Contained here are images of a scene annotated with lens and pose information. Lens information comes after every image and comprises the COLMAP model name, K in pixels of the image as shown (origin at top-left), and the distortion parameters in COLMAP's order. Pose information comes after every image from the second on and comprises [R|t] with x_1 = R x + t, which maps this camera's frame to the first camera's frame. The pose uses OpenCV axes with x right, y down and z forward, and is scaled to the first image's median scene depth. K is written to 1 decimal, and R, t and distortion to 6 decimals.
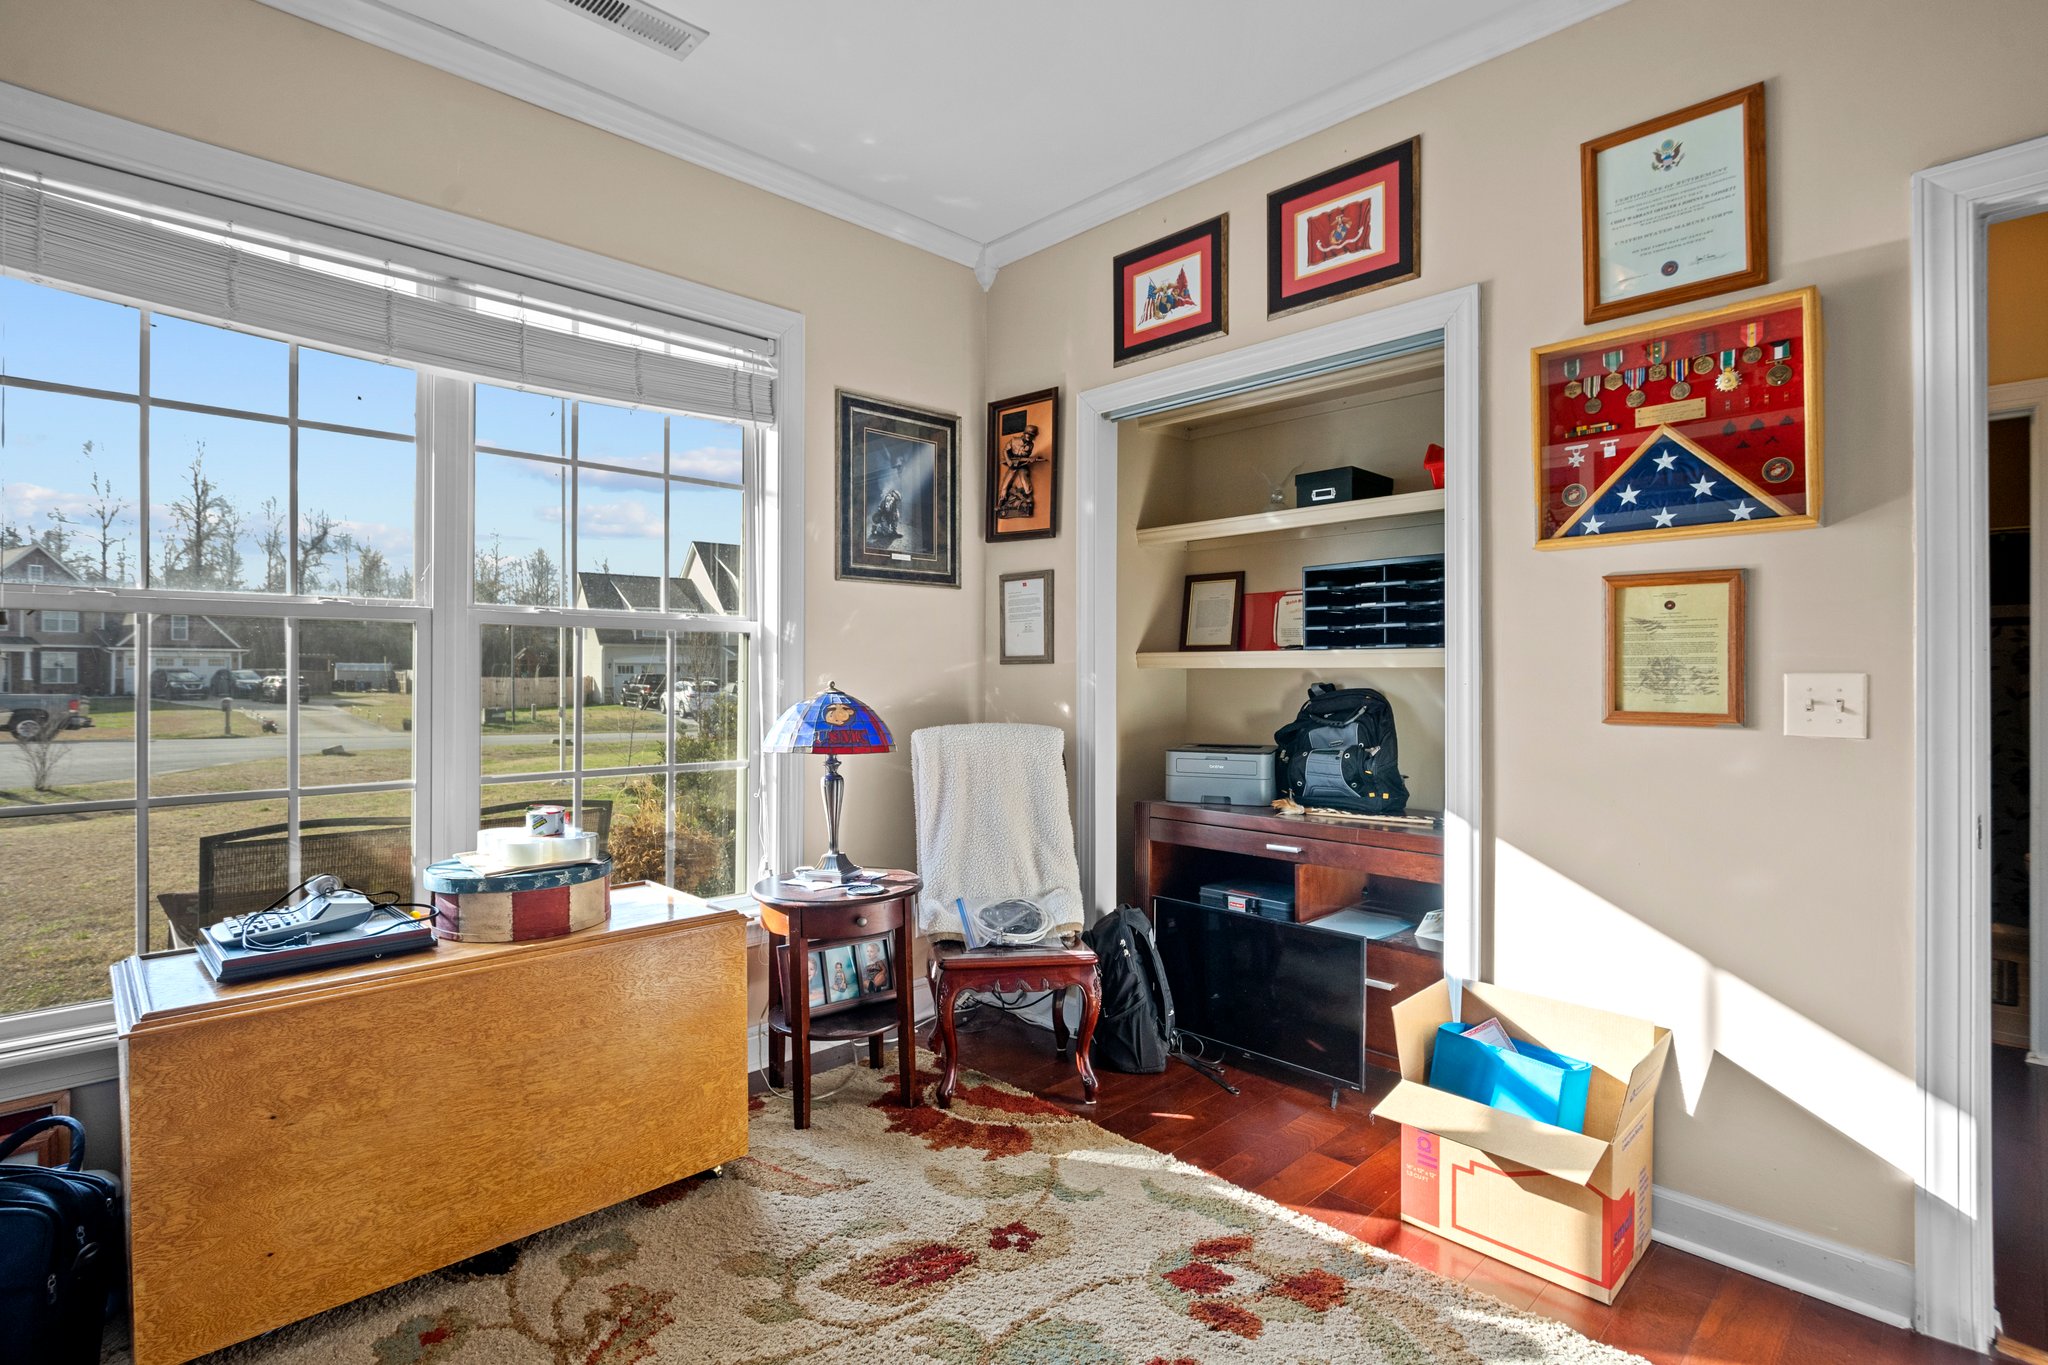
lens RADIAL K [[991.4, 0, 1014.8], [0, 991.4, 675.5], [0, 0, 1]] dist [-0.078780, 0.030278]
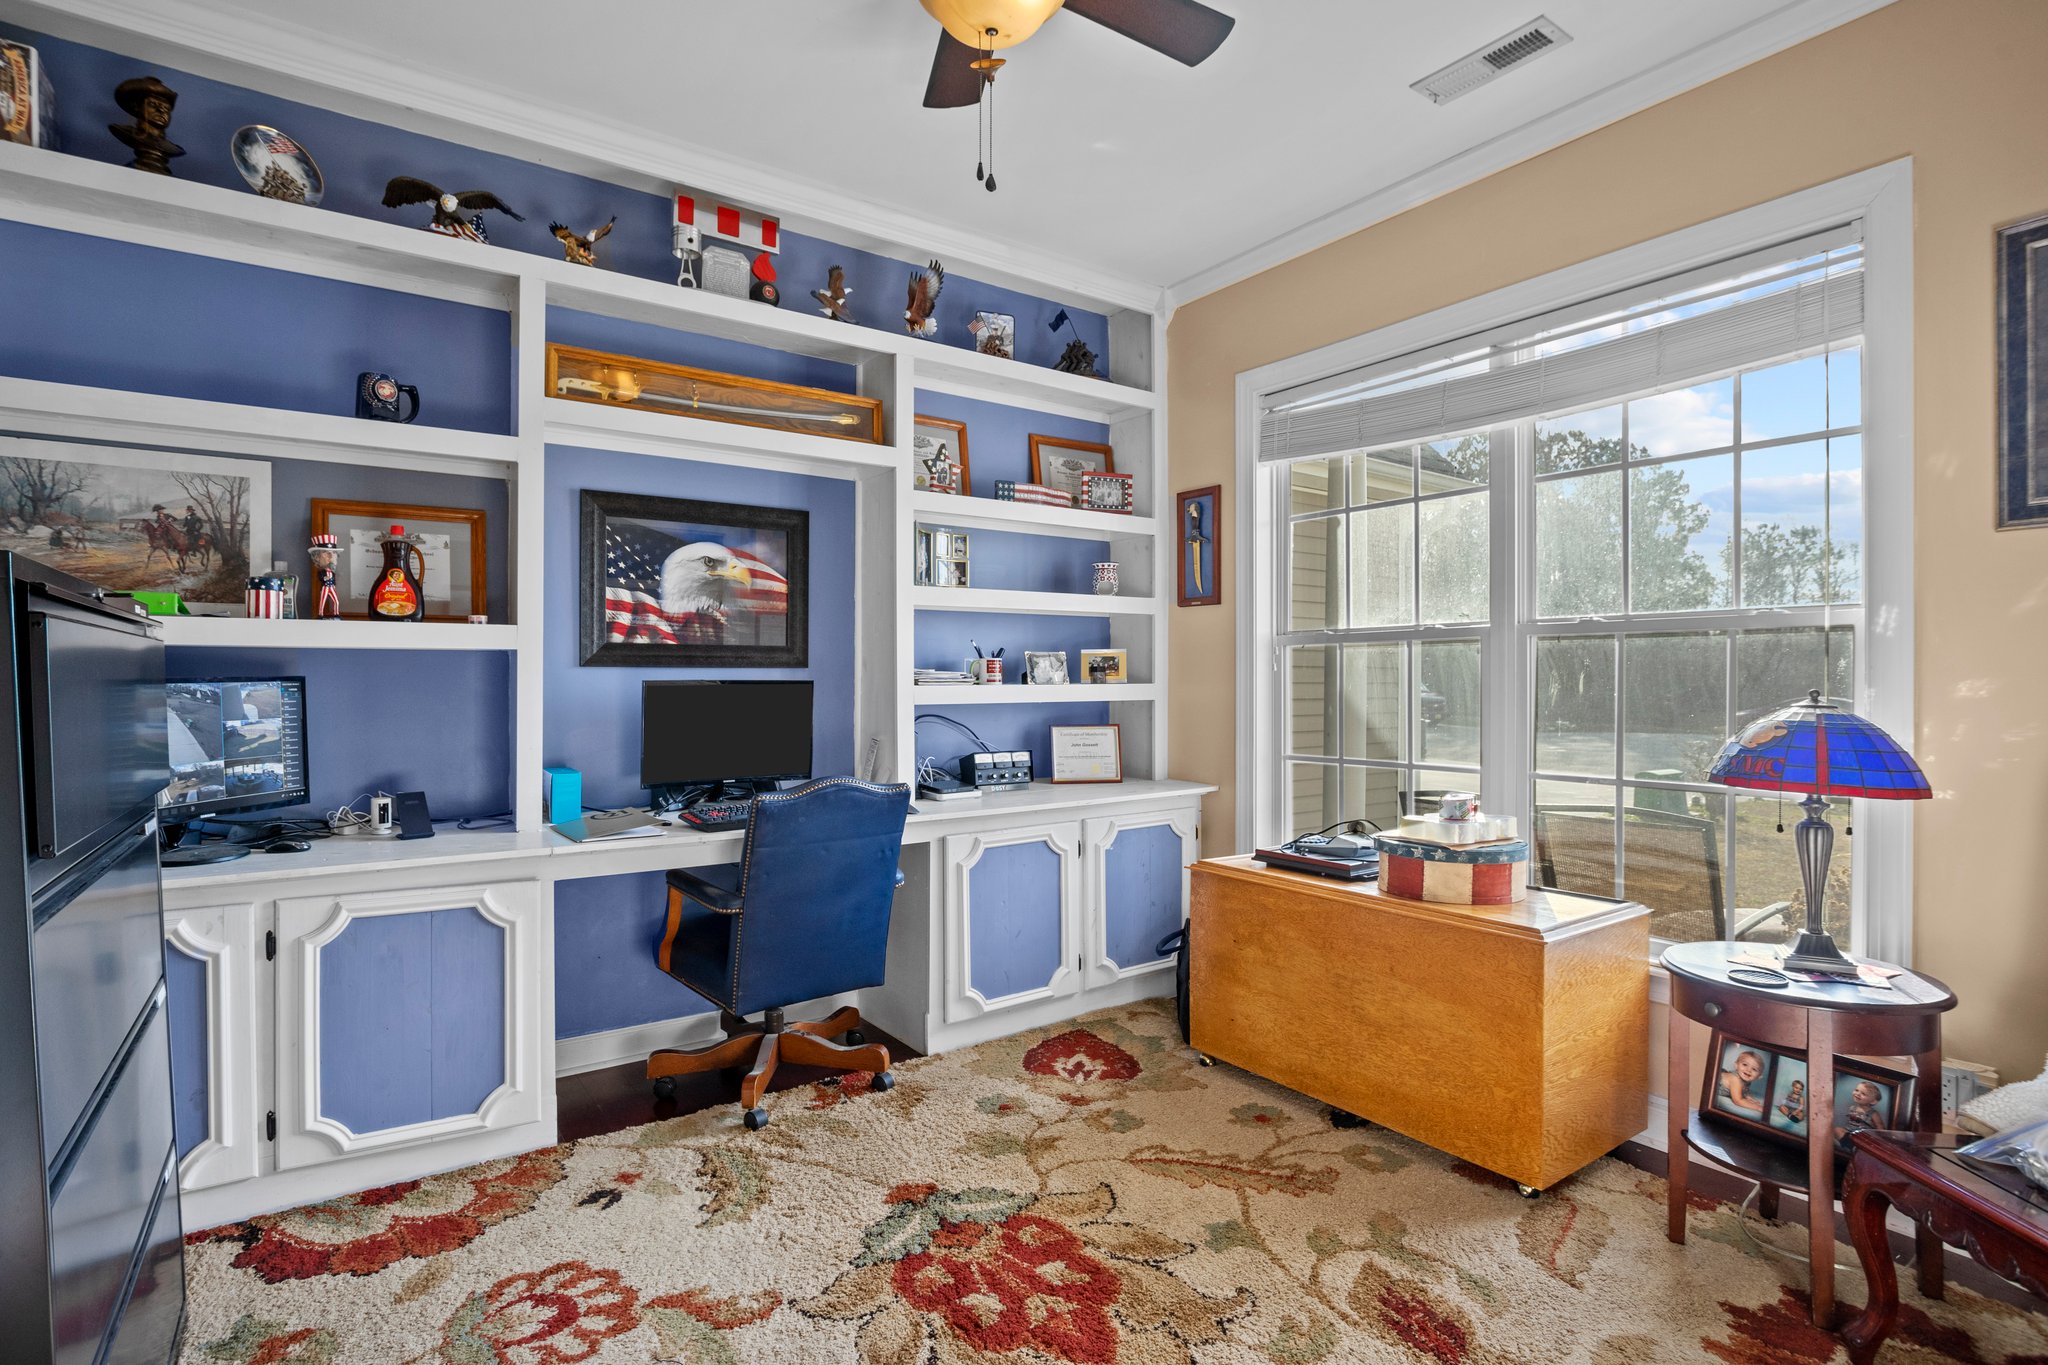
lens RADIAL K [[991.4, 0, 1014.8], [0, 991.4, 675.5], [0, 0, 1]] dist [-0.078780, 0.030278]
pose [[-0.192428, -0.002325, -0.981308, 0.783384], [0.010578, 0.999934, -0.004444, -0.009370], [0.981254, -0.011236, -0.192390, 0.719932]]
